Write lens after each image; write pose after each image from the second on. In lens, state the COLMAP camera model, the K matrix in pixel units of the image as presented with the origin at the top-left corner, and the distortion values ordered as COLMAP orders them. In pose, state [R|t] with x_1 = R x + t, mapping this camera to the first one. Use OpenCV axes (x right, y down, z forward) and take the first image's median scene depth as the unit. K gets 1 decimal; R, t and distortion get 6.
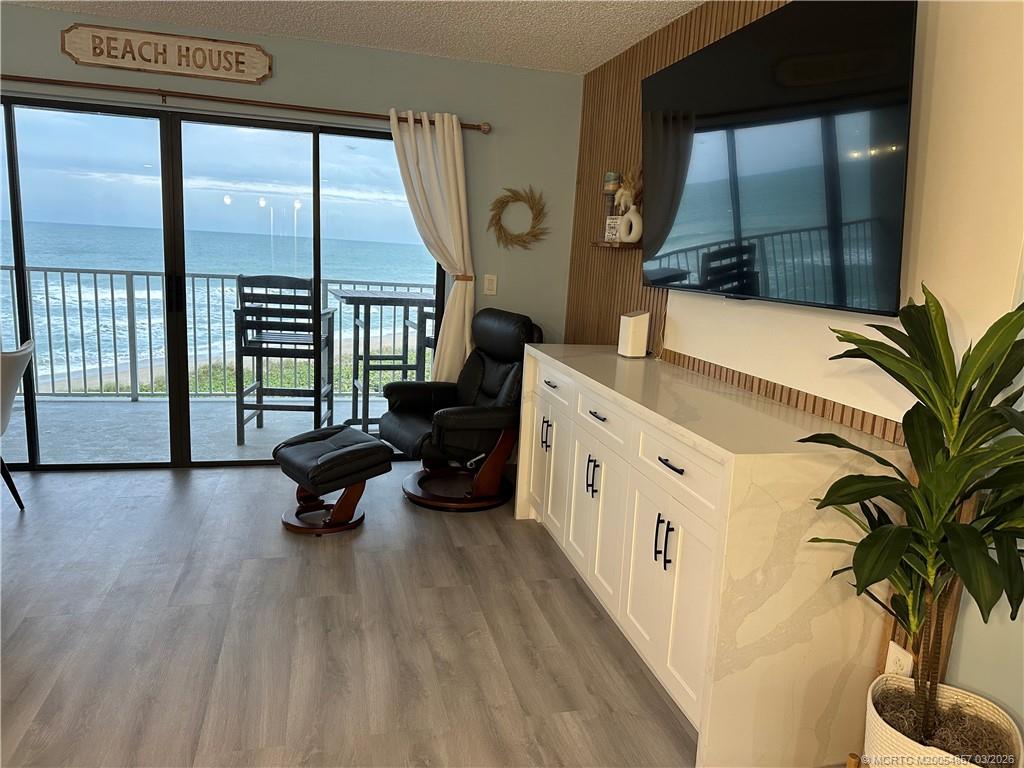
lens RADIAL K [[711.8, 0, 510.6], [0, 711.8, 377.6], [0, 0, 1]] dist [0.117401, -0.131914]
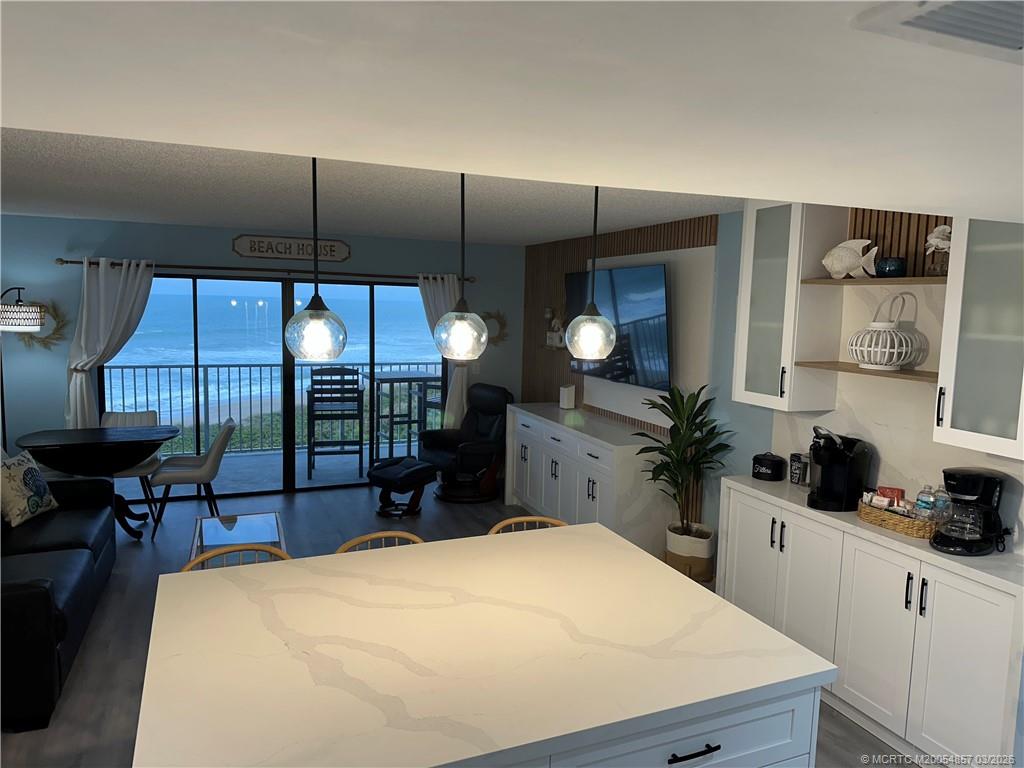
lens RADIAL K [[712.7, 0, 515.7], [0, 712.7, 384.6], [0, 0, 1]] dist [0.109533, -0.134999]
pose [[0.989420, -0.047397, 0.137121, -0.192637], [0.055267, 0.997001, -0.054173, 0.001595], [-0.134142, 0.061178, 0.989072, -0.742015]]
